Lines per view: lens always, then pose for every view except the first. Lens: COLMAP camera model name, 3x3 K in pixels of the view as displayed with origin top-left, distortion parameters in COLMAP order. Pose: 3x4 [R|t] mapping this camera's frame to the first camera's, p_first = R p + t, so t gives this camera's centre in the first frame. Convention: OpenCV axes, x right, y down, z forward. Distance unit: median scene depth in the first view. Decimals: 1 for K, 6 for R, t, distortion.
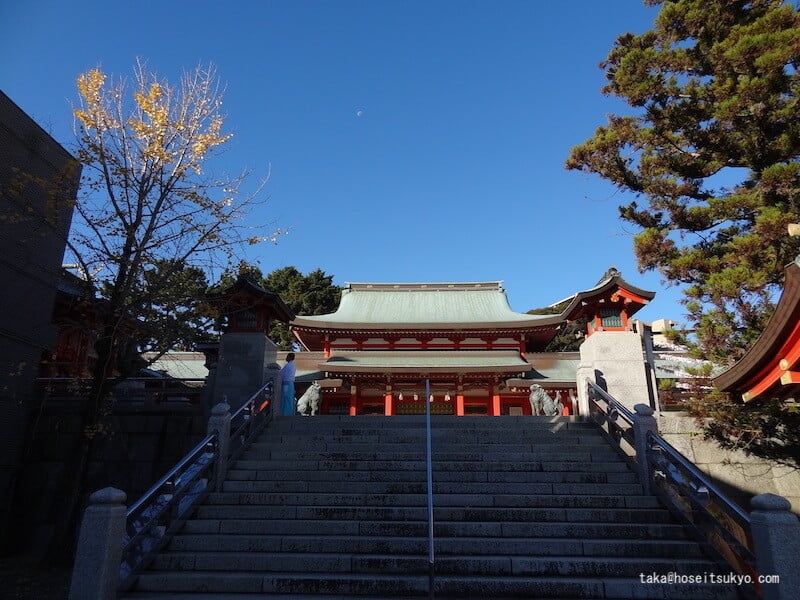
lens RADIAL K [[558.7, 0, 400.0], [0, 558.7, 300.0], [0, 0, 1]] dist [-0.001224, 0.004566]
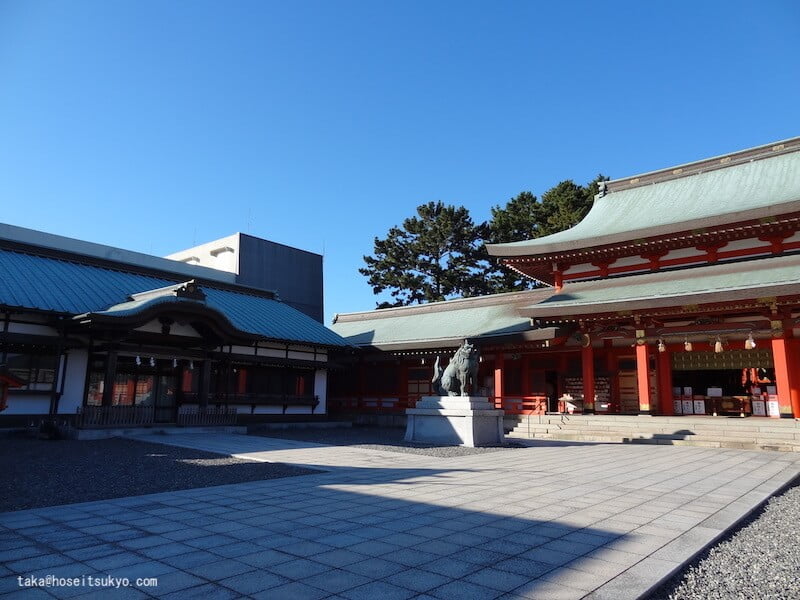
lens RADIAL K [[558.7, 0, 400.0], [0, 558.7, 300.0], [0, 0, 1]] dist [-0.001224, 0.004566]
pose [[0.787629, -0.107433, -0.606712, 0.141207], [0.176489, 0.982760, 0.055095, 0.036266], [0.590333, -0.150472, 0.793010, 0.328530]]
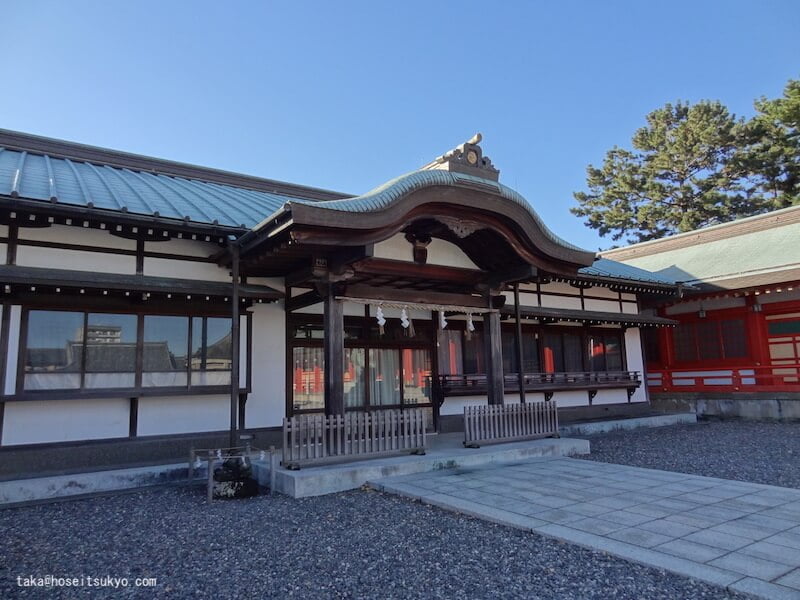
lens RADIAL K [[558.7, 0, 400.0], [0, 558.7, 300.0], [0, 0, 1]] dist [-0.001224, 0.004566]
pose [[0.592580, -0.142281, -0.792846, -0.148007], [0.275132, 0.960833, 0.033209, 0.062674], [0.757067, -0.237816, 0.608517, 0.435894]]
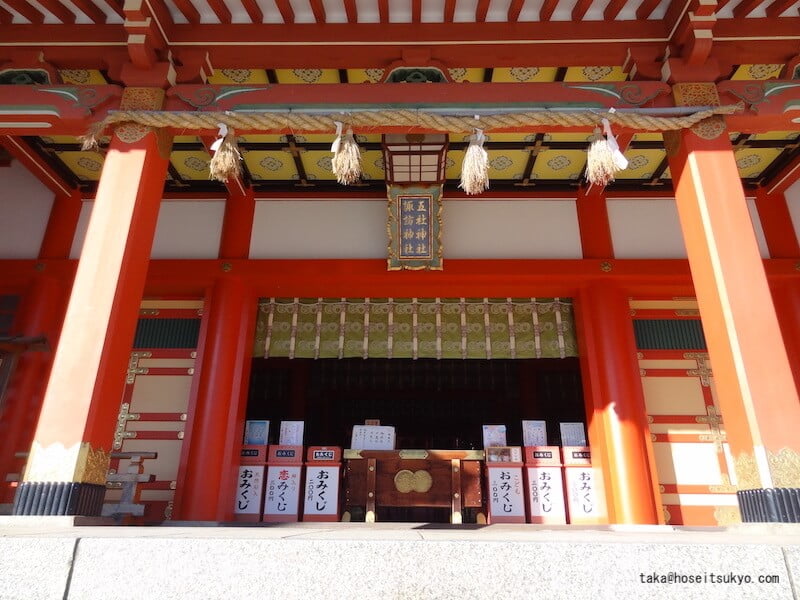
lens RADIAL K [[558.7, 0, 400.0], [0, 558.7, 300.0], [0, 0, 1]] dist [-0.001224, 0.004566]
pose [[0.999668, 0.009466, 0.023973, 0.034764], [-0.007473, 0.996614, -0.081882, 0.199222], [-0.024667, 0.081676, 0.996354, 0.815769]]
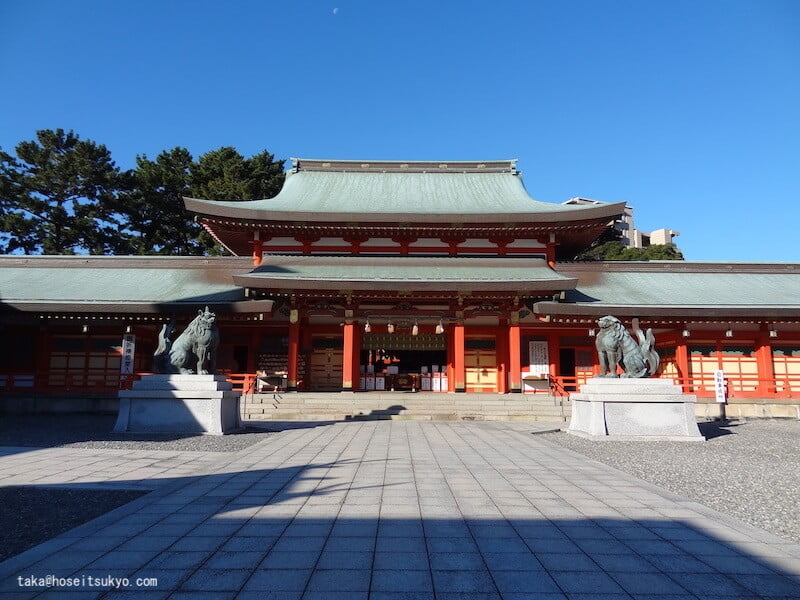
lens RADIAL K [[558.7, 0, 400.0], [0, 558.7, 300.0], [0, 0, 1]] dist [-0.001224, 0.004566]
pose [[0.999015, 0.006987, 0.043822, 0.009659], [-0.013831, 0.987359, 0.157897, 0.037099], [-0.042165, -0.158348, 0.986483, 0.340294]]
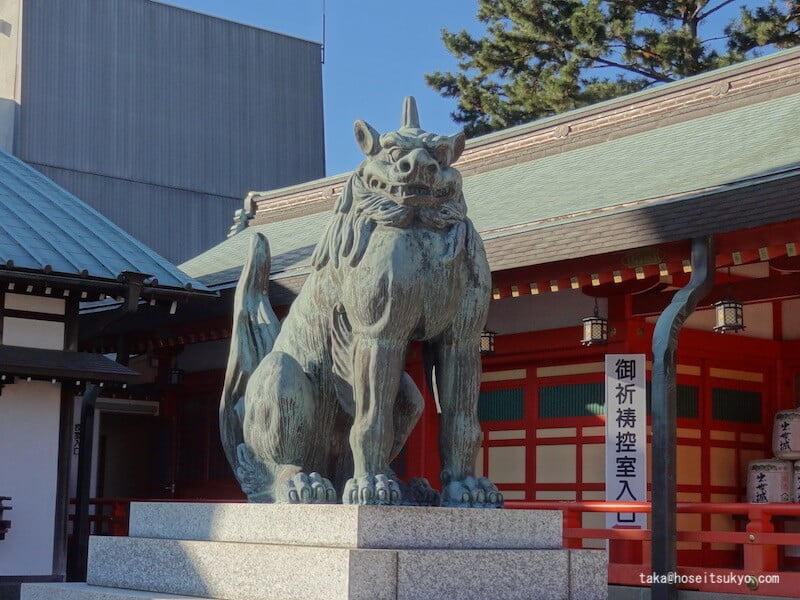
lens RADIAL K [[1491.6, 0, 400.0], [0, 1491.6, 300.0], [0, 0, 1]] dist [0.043954, 0.135225]
pose [[0.653606, -0.102108, -0.749916, 0.019387], [0.214255, 0.975287, 0.053945, 0.121242], [0.725875, -0.195932, 0.659330, 0.618832]]
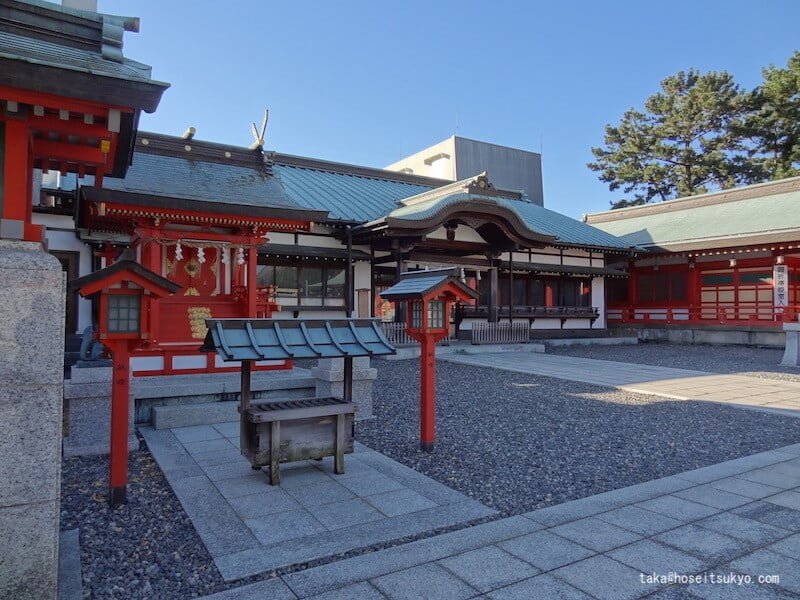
lens RADIAL K [[558.7, 0, 400.0], [0, 558.7, 300.0], [0, 0, 1]] dist [-0.001224, 0.004566]
pose [[0.552405, -0.023669, -0.833240, 0.004372], [0.250467, 0.958119, 0.138833, 0.030931], [0.795057, -0.285392, 0.535198, 0.318817]]
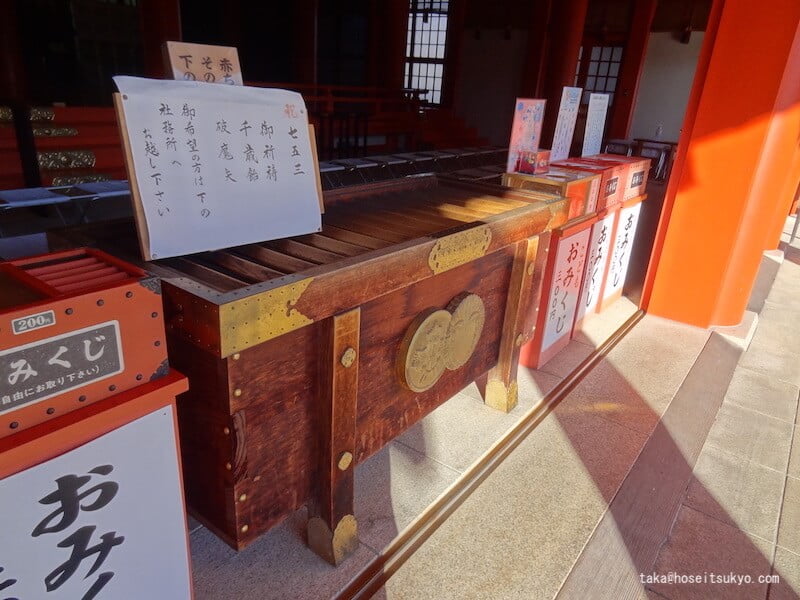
lens RADIAL K [[558.7, 0, 400.0], [0, 558.7, 300.0], [0, 0, 1]] dist [-0.001224, 0.004566]
pose [[0.566531, -0.273119, 0.777463, 0.007811], [-0.307879, 0.804996, 0.507141, 0.215565], [-0.764364, -0.526675, 0.371968, 0.974140]]
